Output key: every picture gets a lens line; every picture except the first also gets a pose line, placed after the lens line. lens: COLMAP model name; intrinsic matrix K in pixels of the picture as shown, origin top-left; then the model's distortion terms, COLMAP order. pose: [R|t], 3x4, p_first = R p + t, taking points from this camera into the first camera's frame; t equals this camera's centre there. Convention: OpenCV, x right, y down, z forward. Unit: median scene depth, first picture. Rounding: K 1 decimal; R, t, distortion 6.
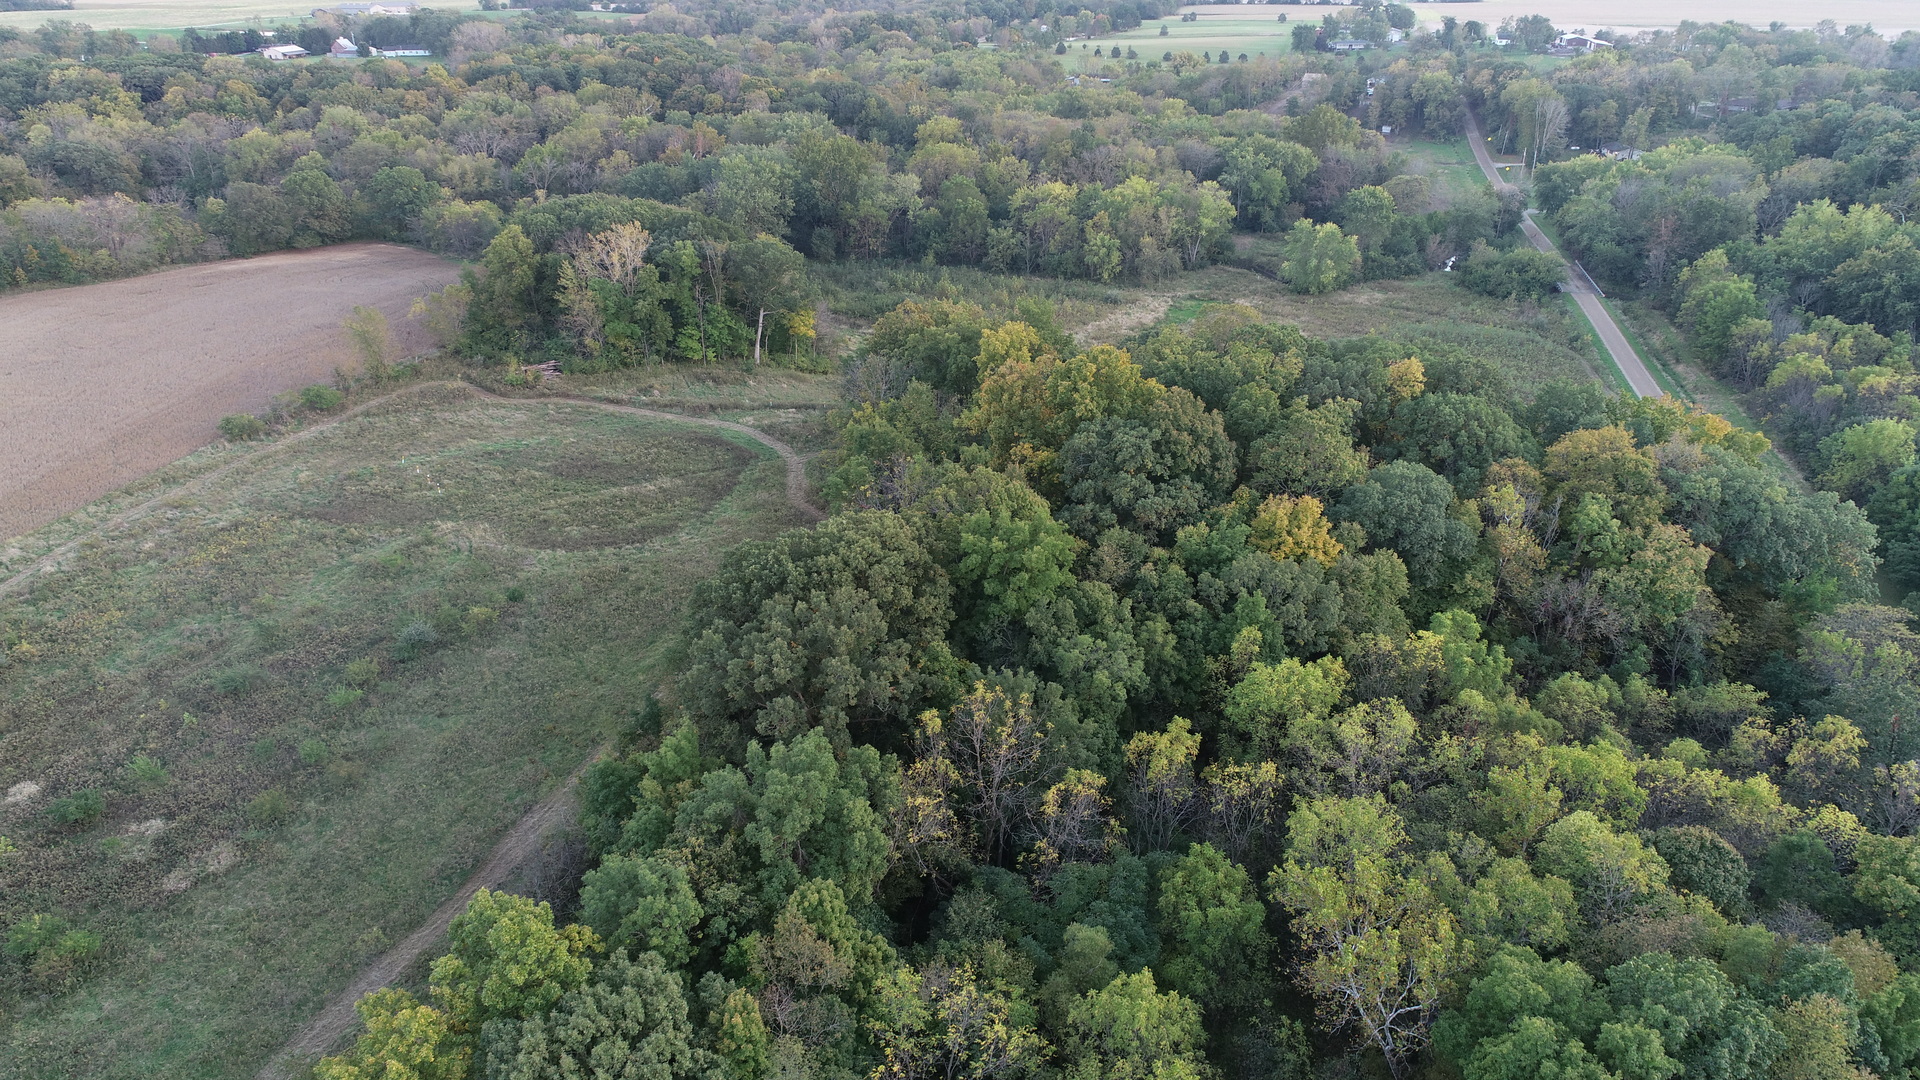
lens RADIAL K [[1289.1, 0, 956.7], [0, 1289.1, 548.0], [0, 0, 1]] dist [-0.001121, 0.003136]
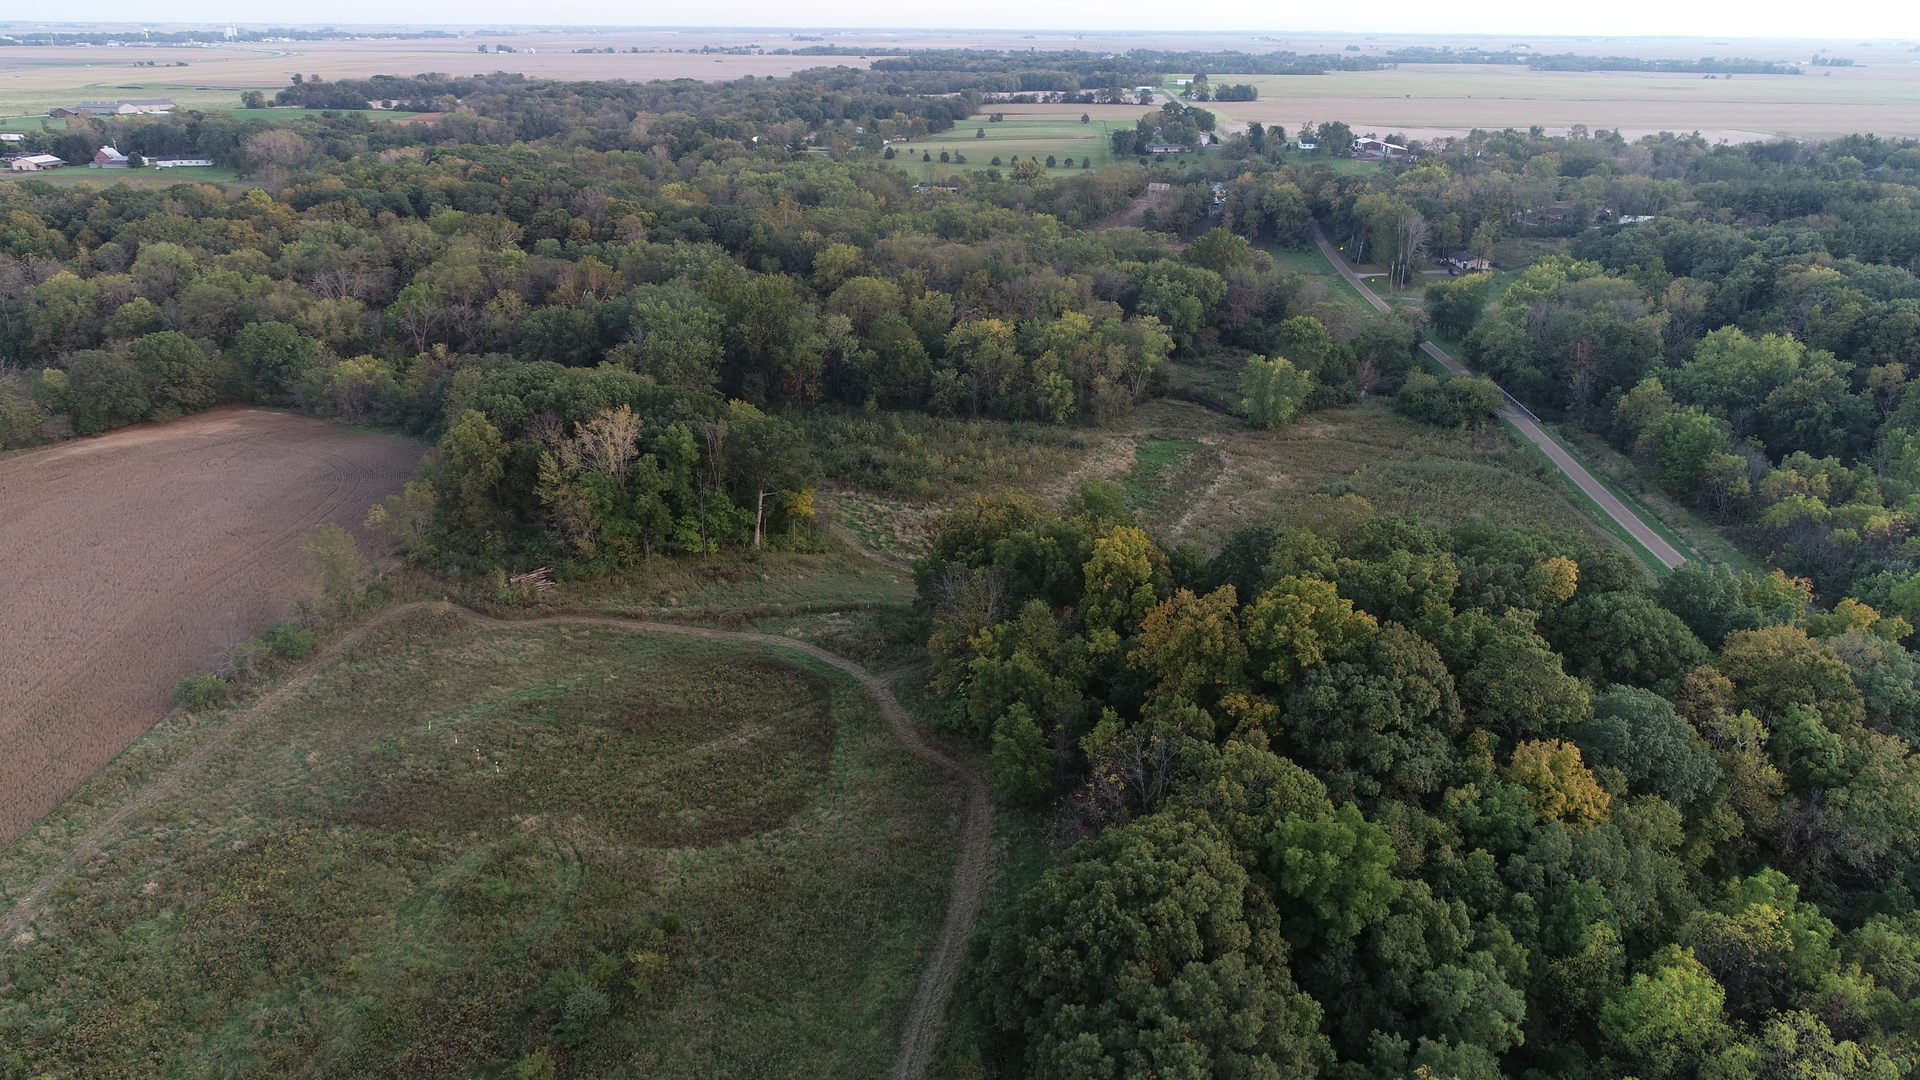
lens RADIAL K [[1289.1, 0, 956.1], [0, 1289.1, 548.8], [0, 0, 1]] dist [-0.001121, 0.003136]
pose [[0.984701, -0.055473, 0.165185, -0.127552], [0.064798, 0.996563, -0.051605, -0.067028], [-0.161755, 0.061519, 0.984912, 0.062206]]
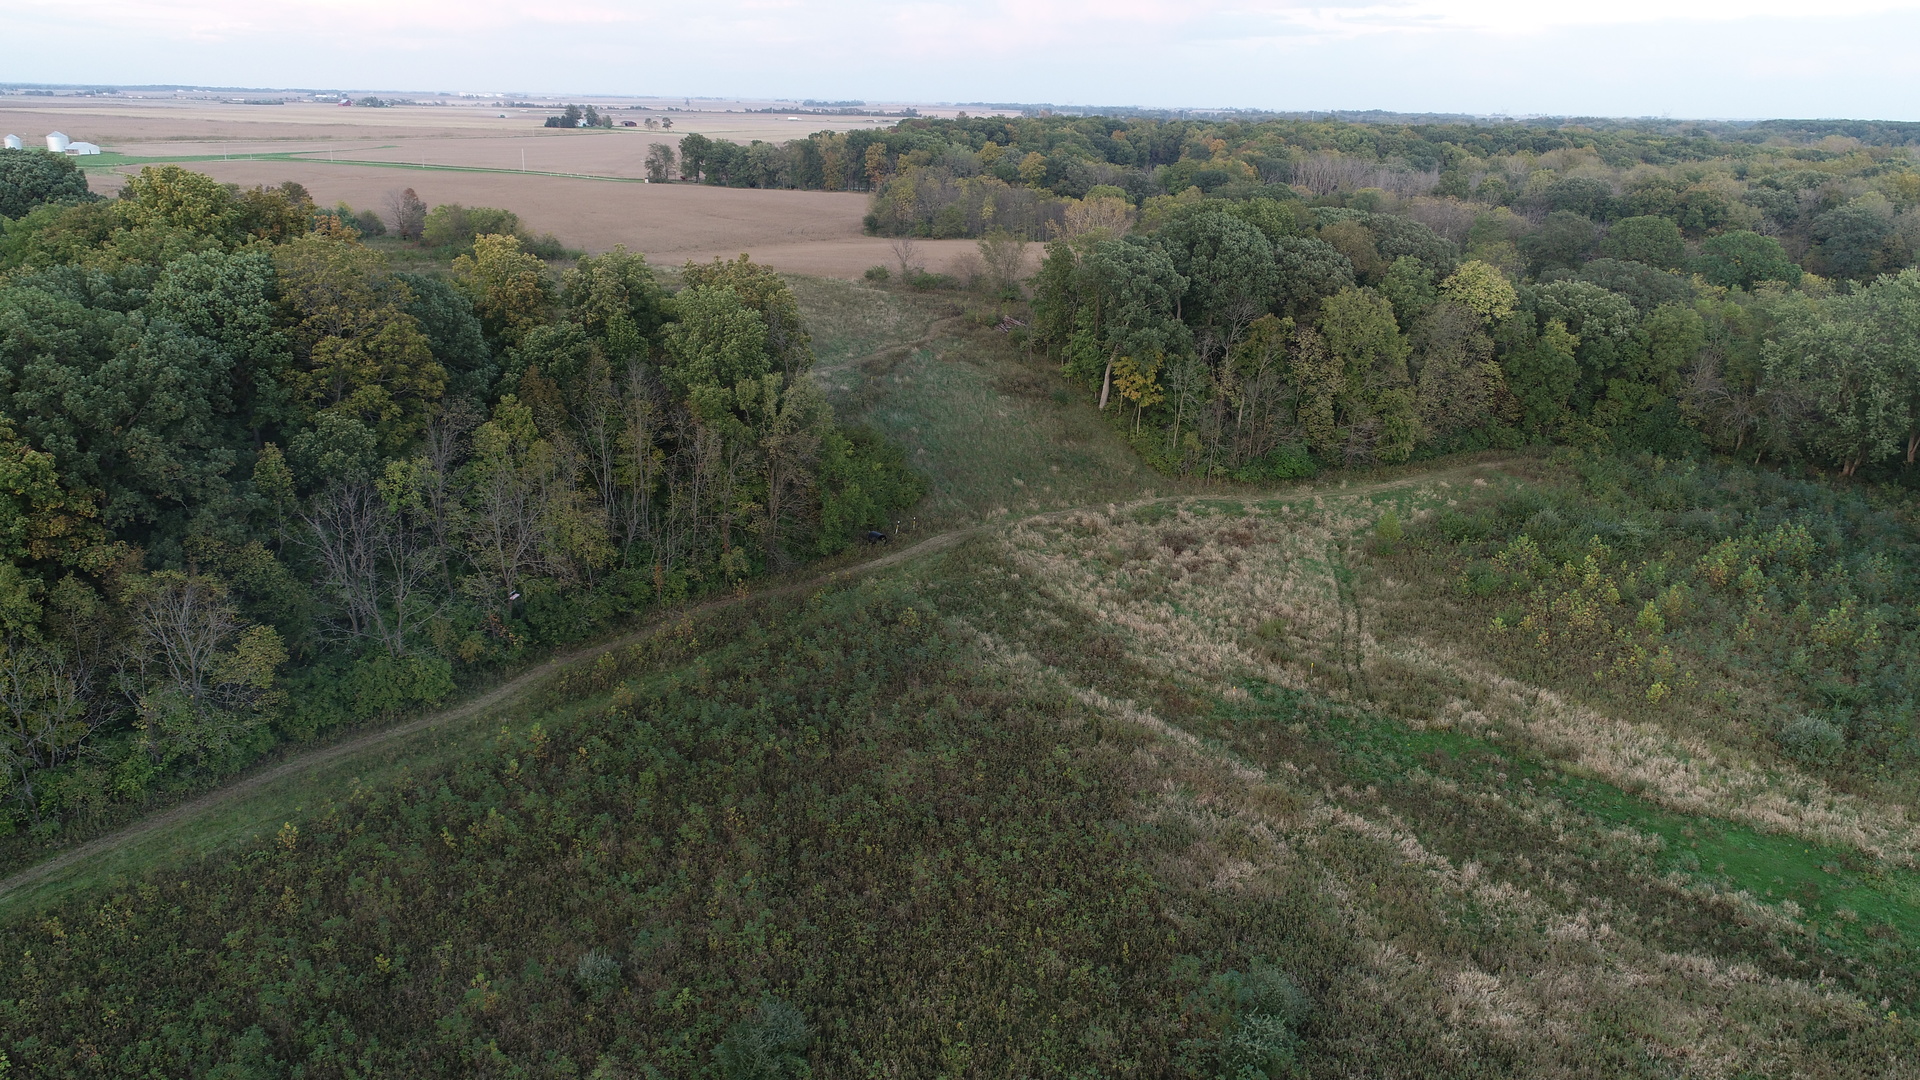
lens RADIAL K [[1289.1, 0, 957.0], [0, 1289.1, 542.5], [0, 0, 1]] dist [-0.001121, 0.003136]
pose [[-0.250264, 0.306476, -0.918390, 0.428408], [-0.434270, 0.812266, 0.389401, -0.253363], [0.865320, 0.496282, -0.070188, 0.776134]]
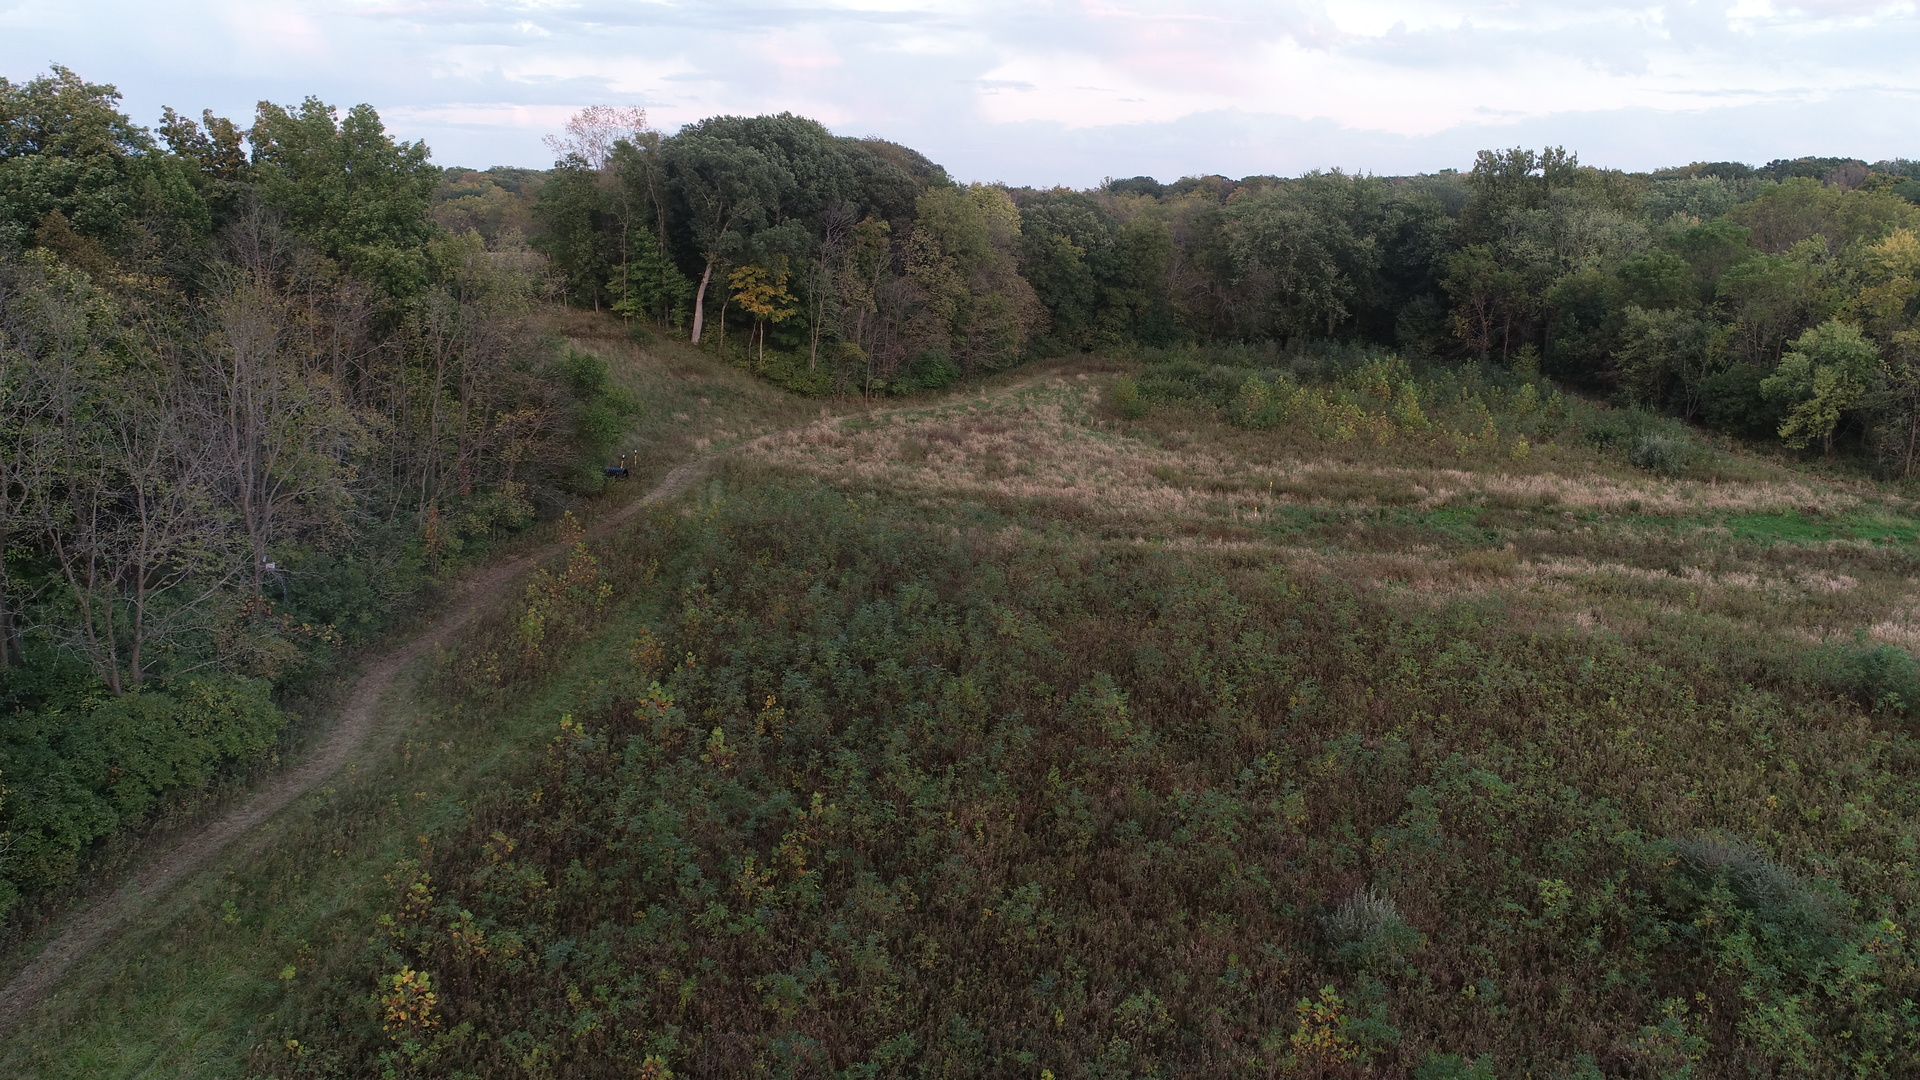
lens RADIAL K [[1289.1, 0, 957.4], [0, 1289.1, 532.6], [0, 0, 1]] dist [-0.001121, 0.003136]
pose [[0.407240, 0.223154, -0.885640, 0.345846], [-0.403840, 0.913745, 0.044540, -0.107253], [0.819188, 0.339518, 0.462232, 0.649288]]
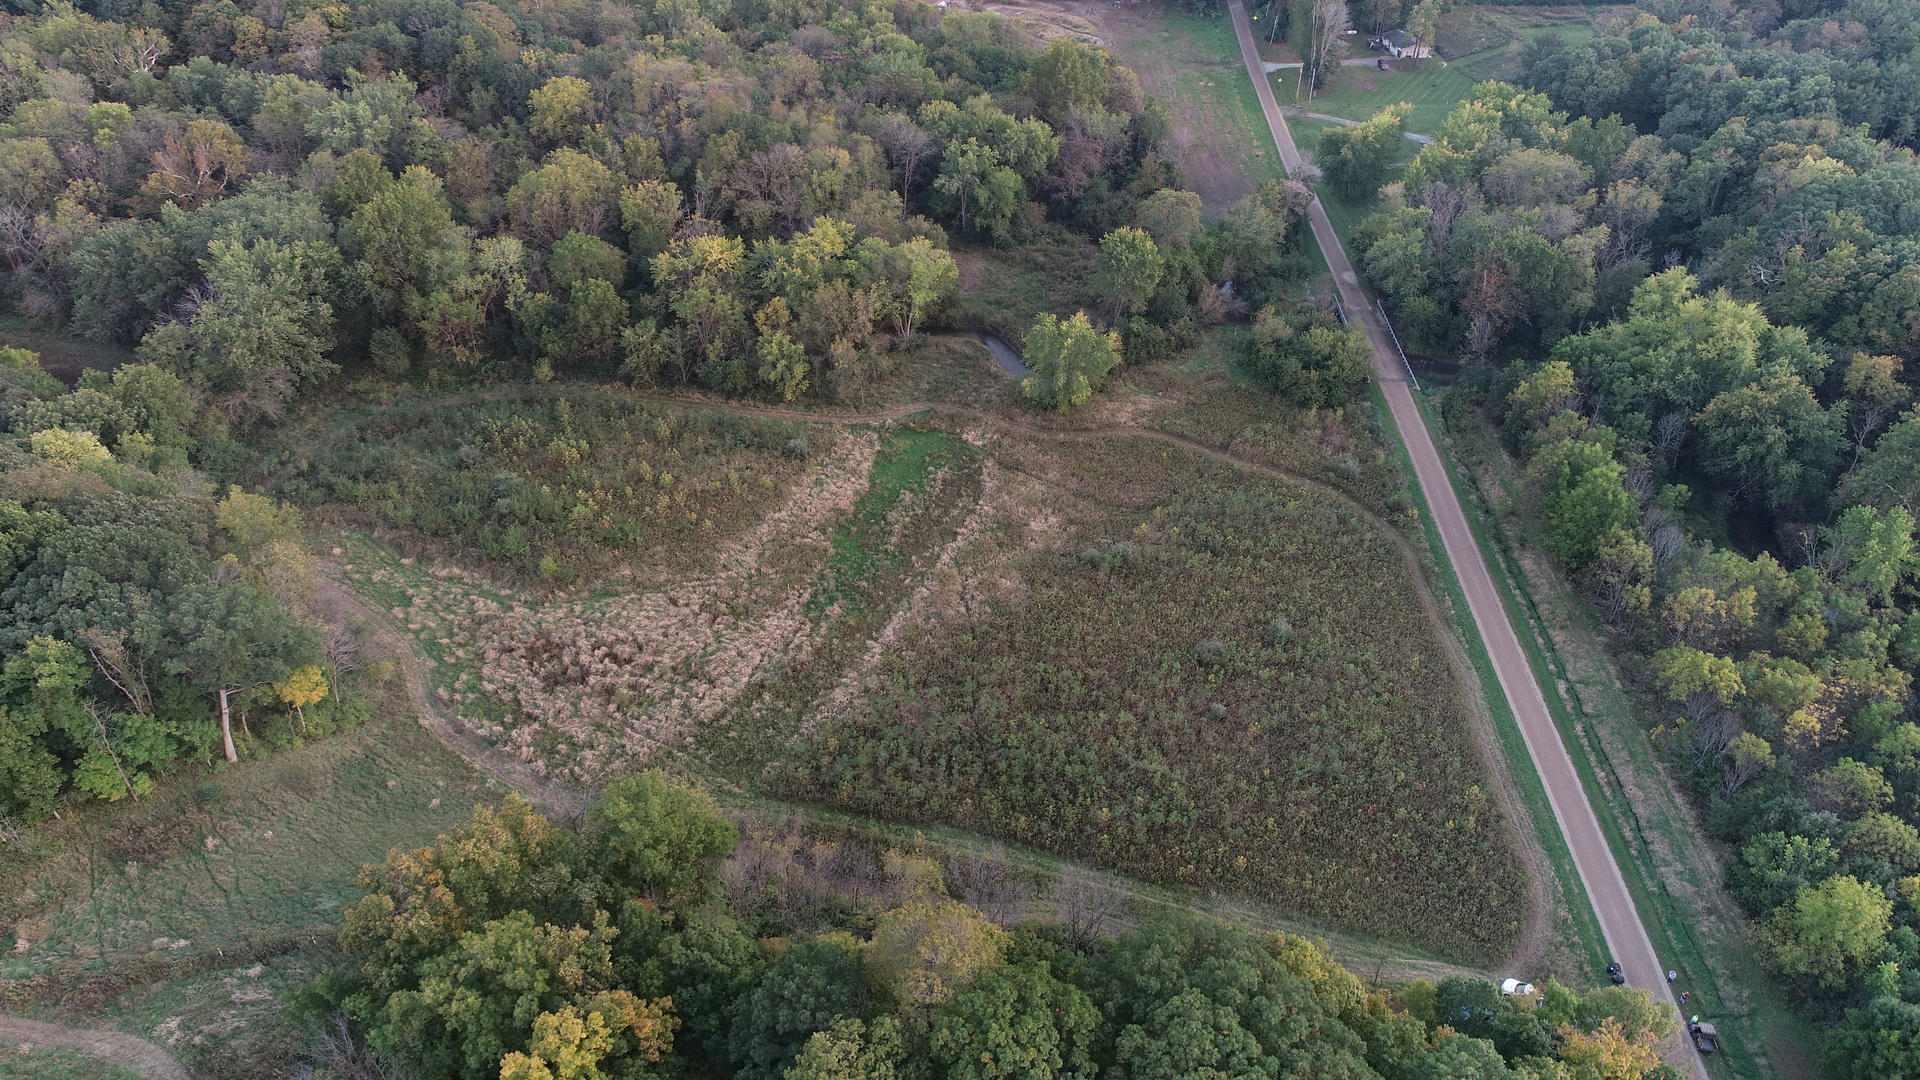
lens RADIAL K [[1289.1, 0, 955.6], [0, 1289.1, 540.0], [0, 0, 1]] dist [-0.001121, 0.003136]
pose [[0.981415, -0.104920, 0.160677, 0.081768], [0.071248, 0.976673, 0.202567, -0.271834], [-0.178182, -0.187355, 0.965997, 0.255847]]
